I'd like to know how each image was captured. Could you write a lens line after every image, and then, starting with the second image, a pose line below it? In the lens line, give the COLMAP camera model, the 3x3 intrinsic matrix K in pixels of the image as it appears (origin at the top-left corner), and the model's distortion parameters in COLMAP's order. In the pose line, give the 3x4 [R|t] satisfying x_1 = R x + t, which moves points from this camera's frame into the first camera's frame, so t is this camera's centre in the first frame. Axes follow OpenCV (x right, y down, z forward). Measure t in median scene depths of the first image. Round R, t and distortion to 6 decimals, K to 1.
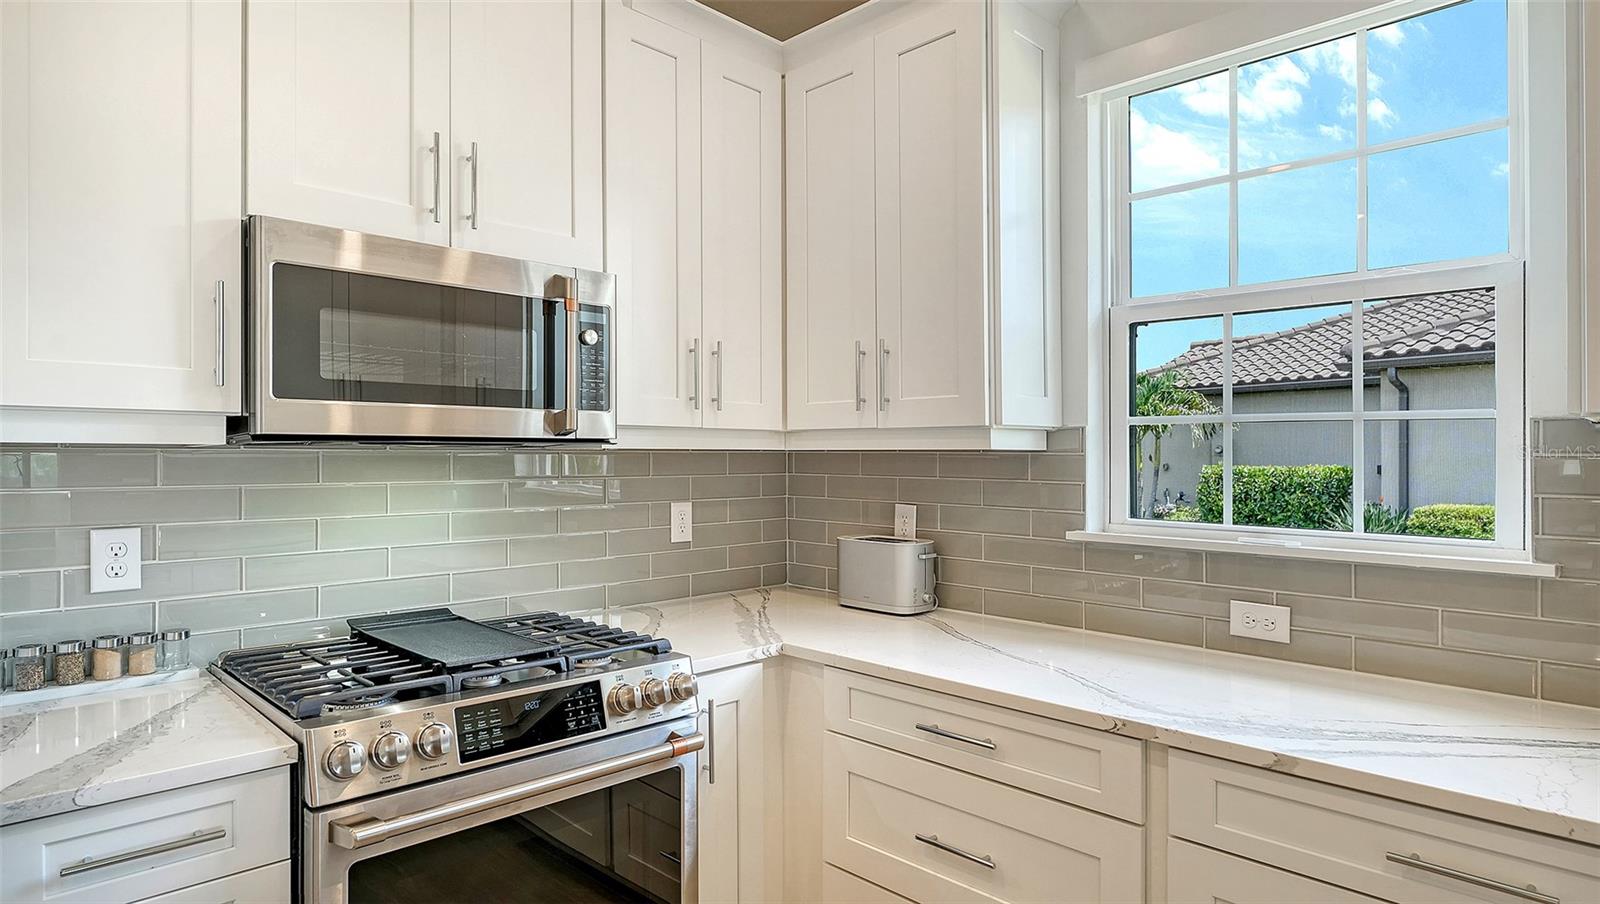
lens RADIAL K [[882.7, 0, 800.5], [0, 882.7, 454.5], [0, 0, 1]] dist [-0.000545, -0.000602]
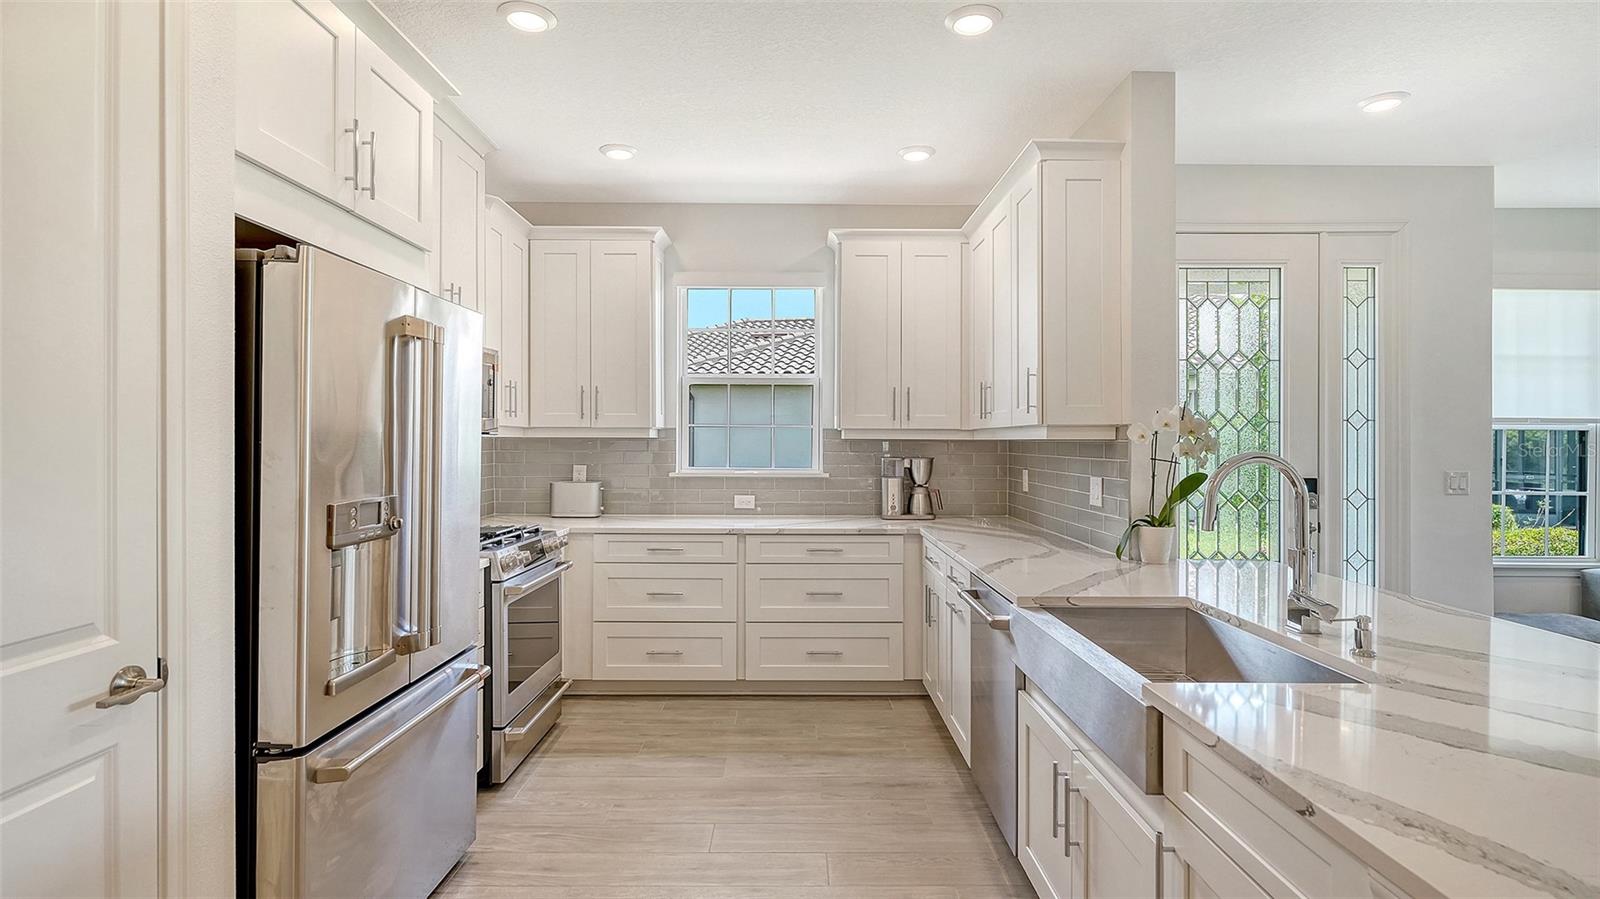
lens RADIAL K [[772.6, 0, 803.5], [0, 772.6, 443.5], [0, 0, 1]] dist [-0.001183, -0.000199]
pose [[0.706050, -0.004321, 0.708149, -1.019434], [-0.000236, 0.999980, 0.006338, -0.003178], [-0.708162, -0.004642, 0.706035, -0.788182]]
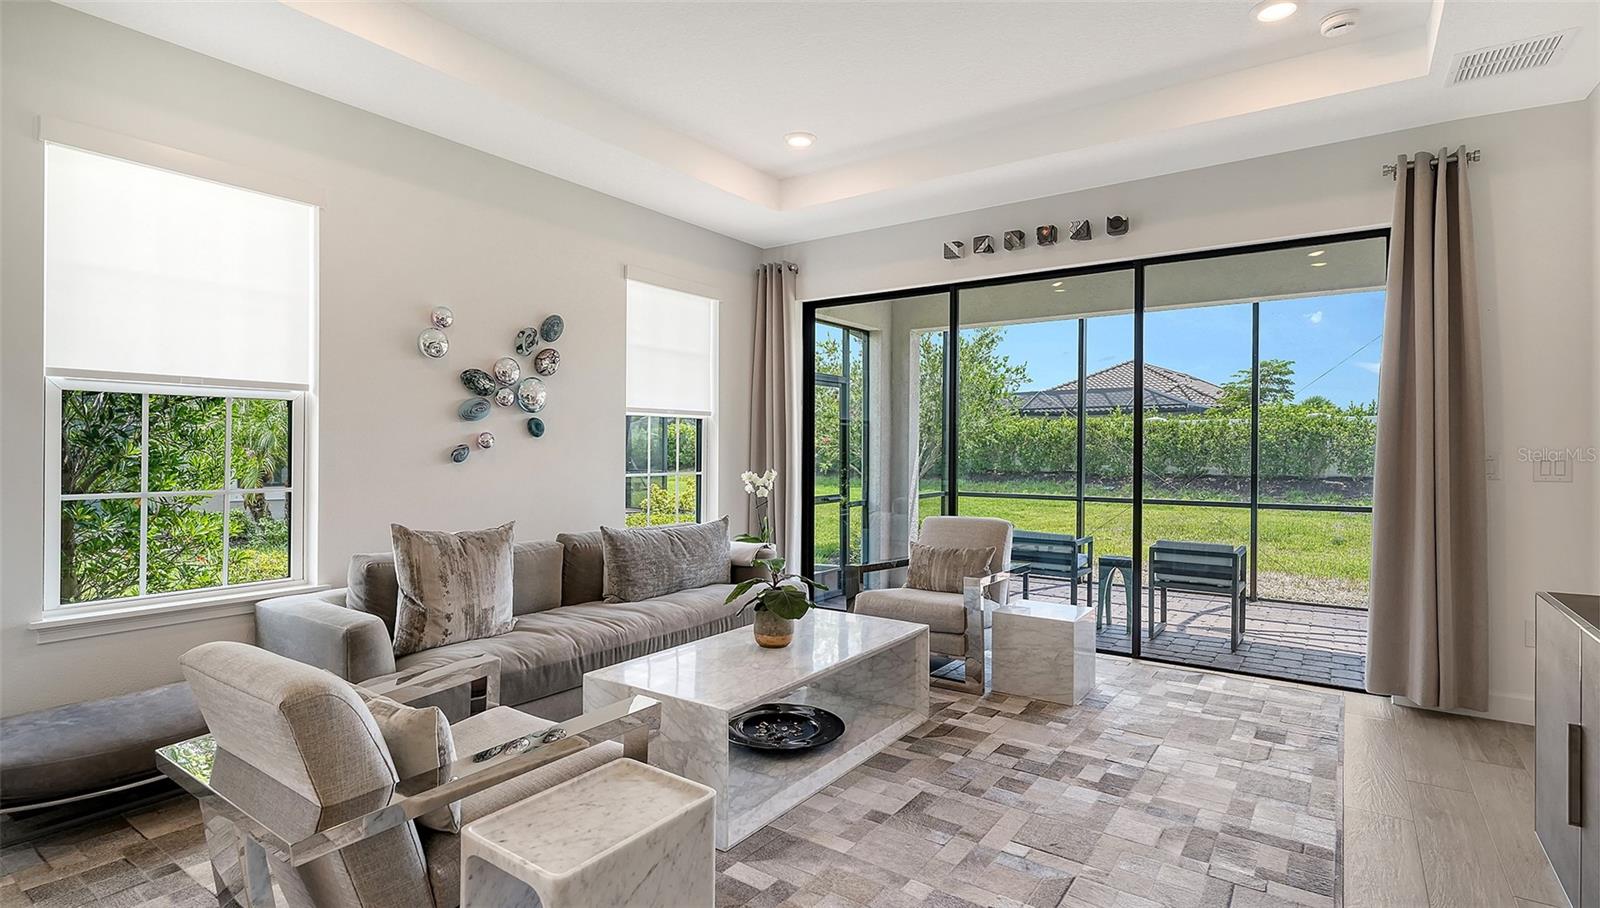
lens RADIAL K [[766.7, 0, 798.8], [0, 766.7, 443.7], [0, 0, 1]] dist [-0.006550, -0.000521]
pose [[-0.160619, -0.004920, 0.987004, 0.560815], [-0.006479, 0.999971, 0.003930, 0.053289], [-0.986995, -0.005763, -0.160646, -1.653616]]
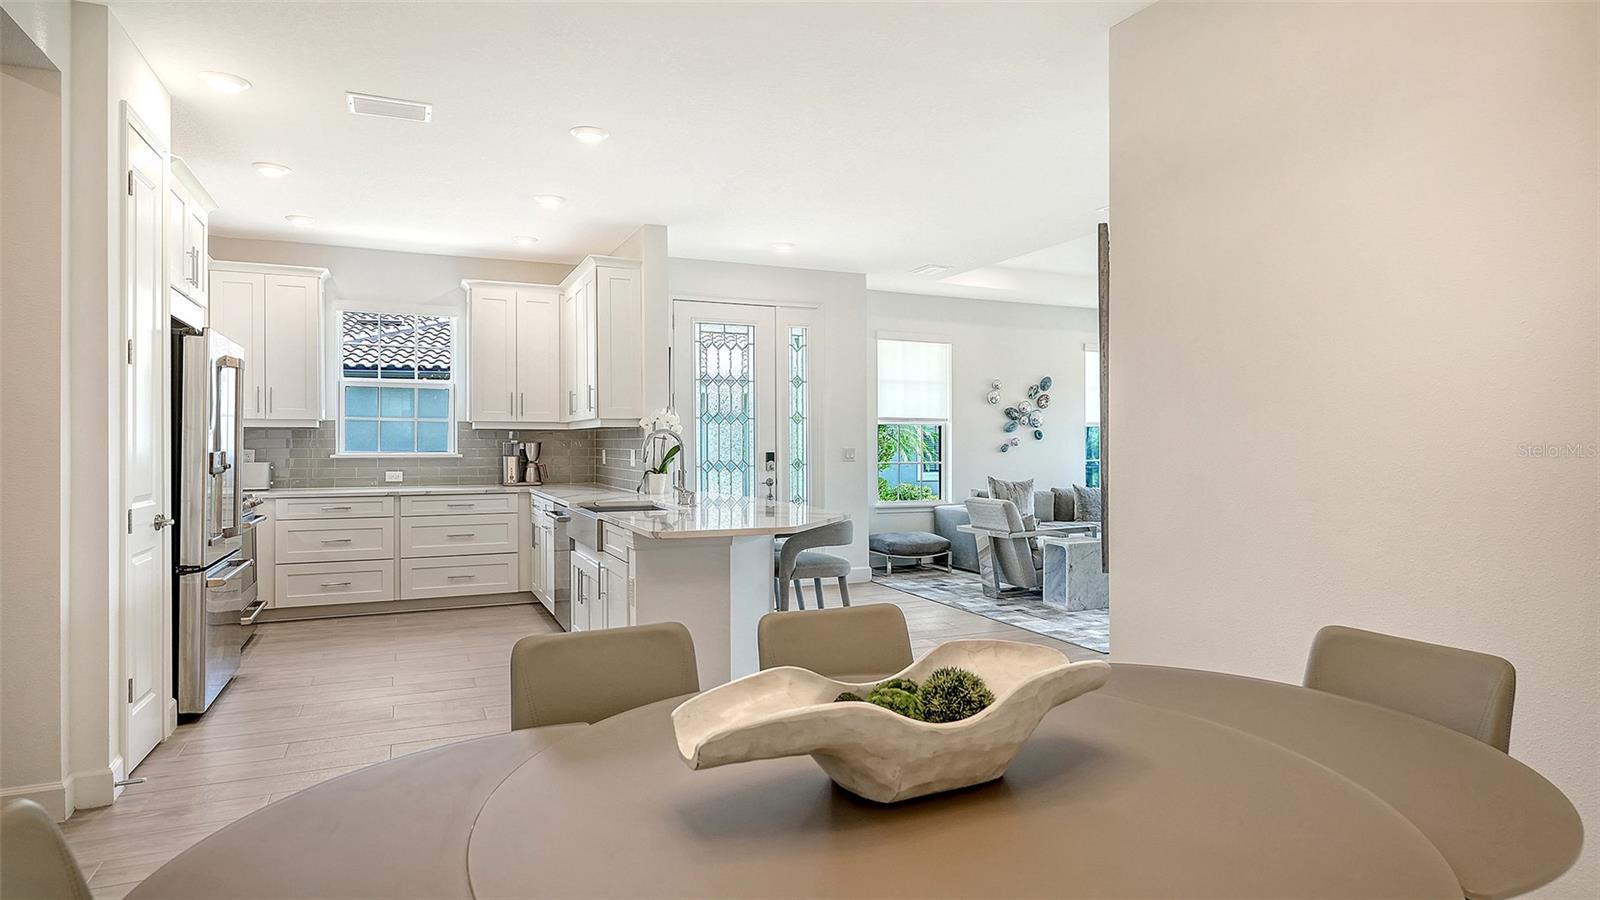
lens RADIAL K [[877.2, 0, 794.1], [0, 877.2, 446.4], [0, 0, 1]] dist [0.004904, -0.000504]
pose [[0.366603, -0.007744, 0.930345, -2.174991], [0.001889, 0.999969, 0.007579, 0.044610], [-0.930375, -0.001021, 0.366607, -1.790081]]
